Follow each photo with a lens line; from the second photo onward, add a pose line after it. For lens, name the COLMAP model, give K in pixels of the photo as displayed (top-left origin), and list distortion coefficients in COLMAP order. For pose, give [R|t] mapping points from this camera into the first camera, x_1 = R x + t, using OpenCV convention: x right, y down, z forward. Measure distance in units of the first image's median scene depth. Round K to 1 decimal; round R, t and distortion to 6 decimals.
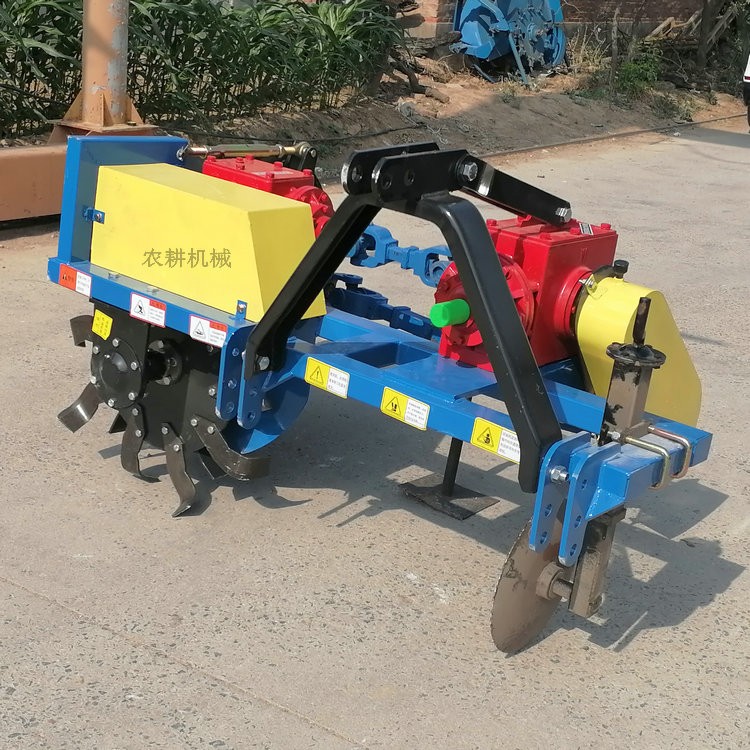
lens RADIAL K [[1213.5, 0, 505.5], [0, 1213.5, 345.3], [0, 0, 1]] dist [0.056251, -0.017844]
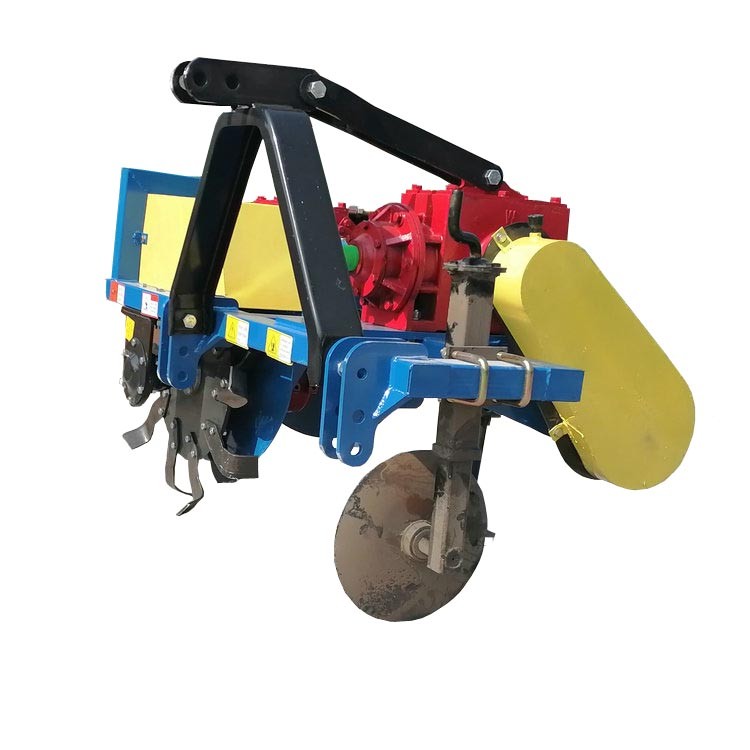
lens RADIAL K [[1247.6, 0, 447.4], [0, 1247.6, 390.9], [0, 0, 1]] dist [0.041842, 0.025904]
pose [[0.910306, -0.008001, -0.413858, 0.385634], [-0.076976, 0.979101, -0.188242, 0.224277], [0.406716, 0.203215, 0.890666, 0.136020]]
